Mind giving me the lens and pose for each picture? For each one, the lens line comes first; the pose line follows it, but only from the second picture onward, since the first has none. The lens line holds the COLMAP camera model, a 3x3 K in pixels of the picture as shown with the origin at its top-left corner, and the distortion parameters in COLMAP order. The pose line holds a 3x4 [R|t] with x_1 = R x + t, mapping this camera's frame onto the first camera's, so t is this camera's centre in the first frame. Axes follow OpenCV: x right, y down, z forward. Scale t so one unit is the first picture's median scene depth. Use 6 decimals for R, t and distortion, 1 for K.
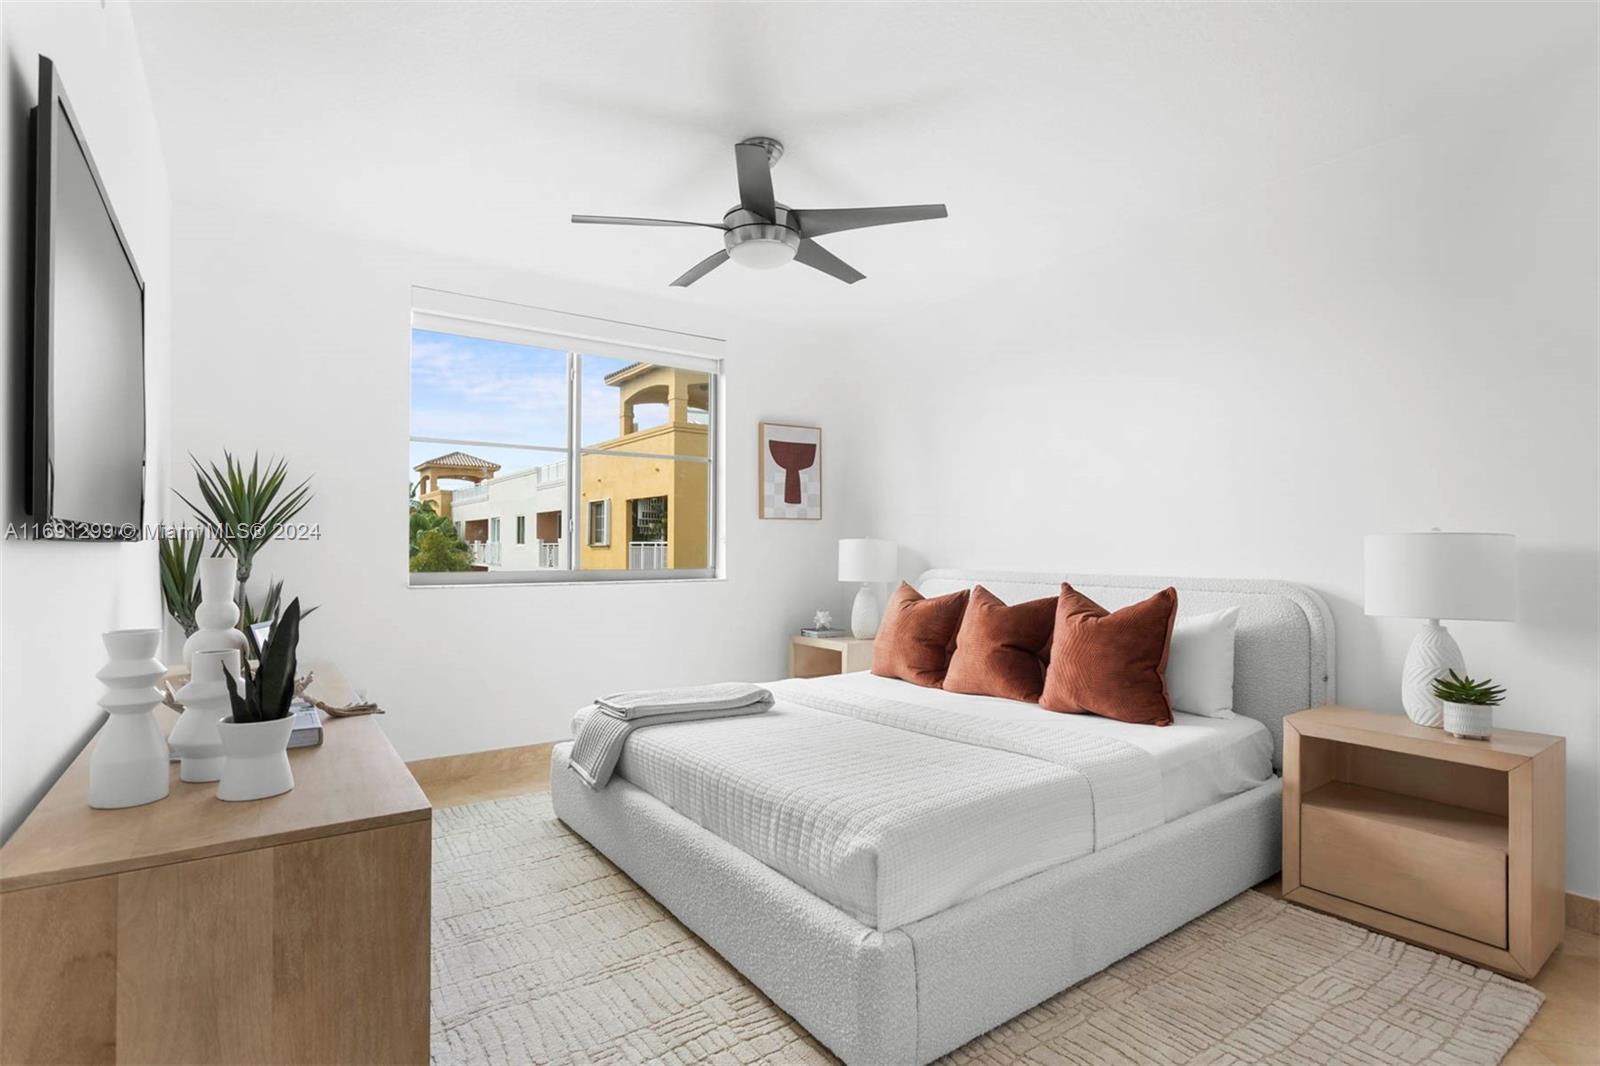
lens RADIAL K [[781.8, 0, 800.0], [0, 781.8, 533.0], [0, 0, 1]] dist [-0.000950, 0.000370]
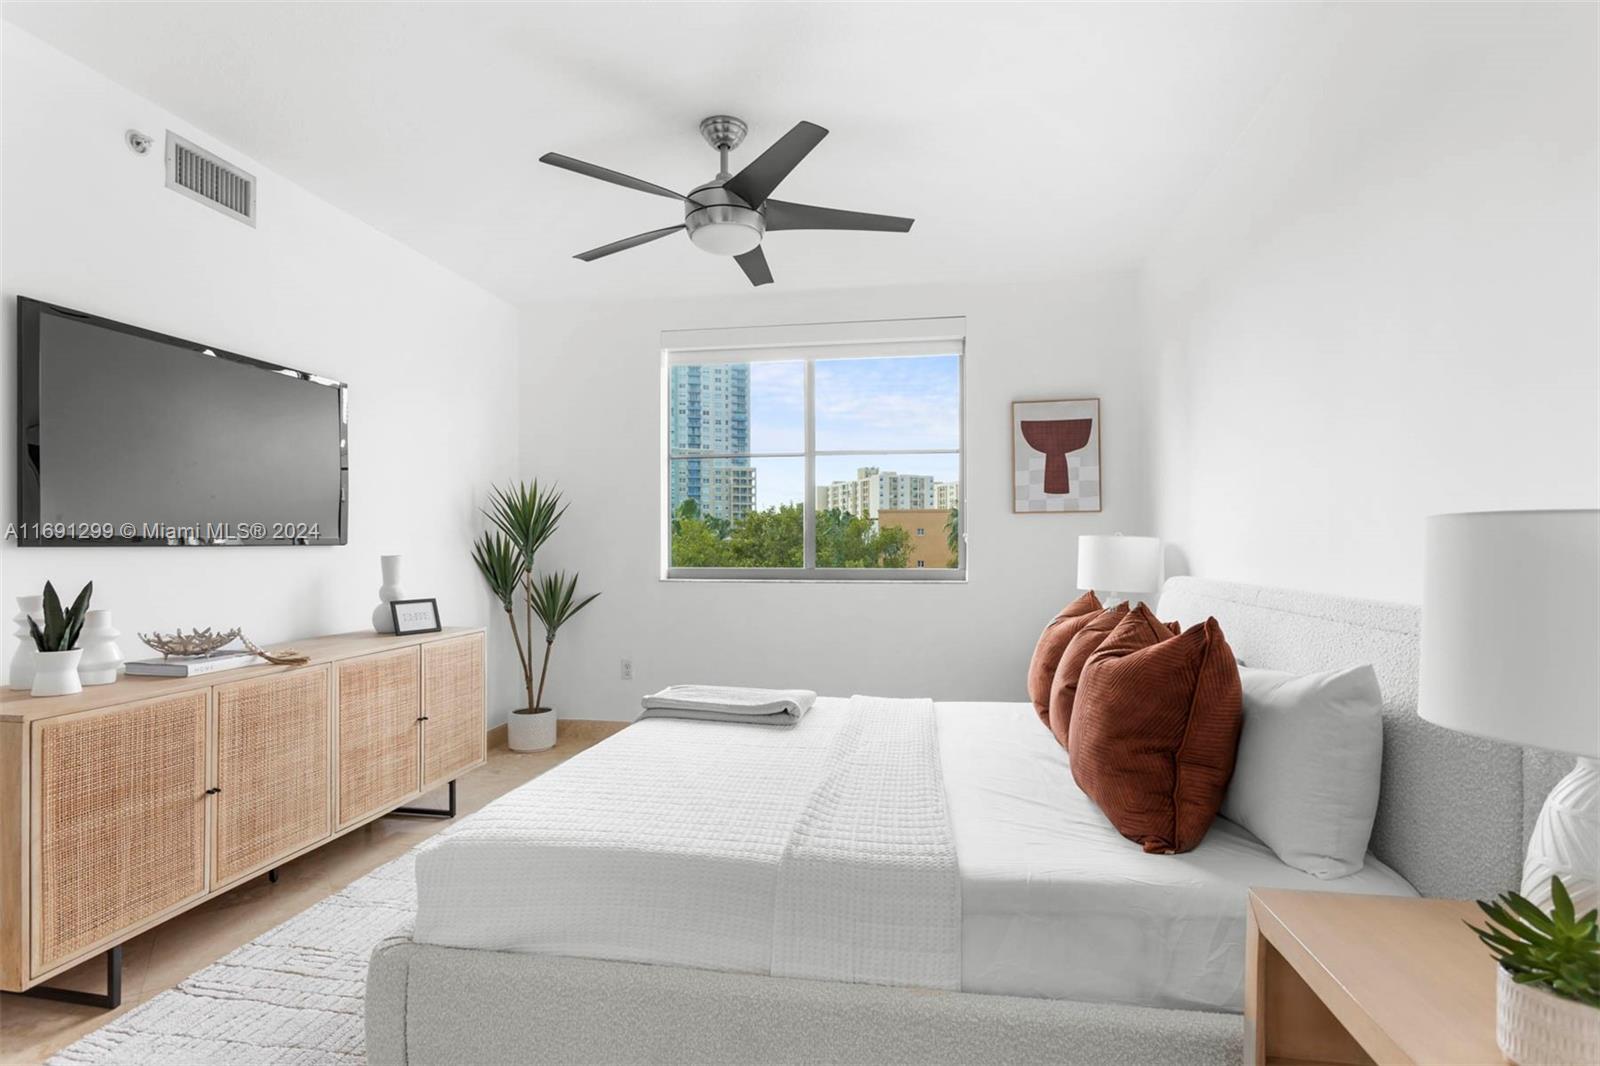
lens RADIAL K [[781.8, 0, 800.0], [0, 781.8, 533.0], [0, 0, 1]] dist [-0.000950, 0.000370]
pose [[0.706322, -0.013181, -0.707768, 0.400725], [0.015588, 0.999874, -0.003065, 0.002445], [0.707719, -0.008868, 0.706438, 0.228424]]
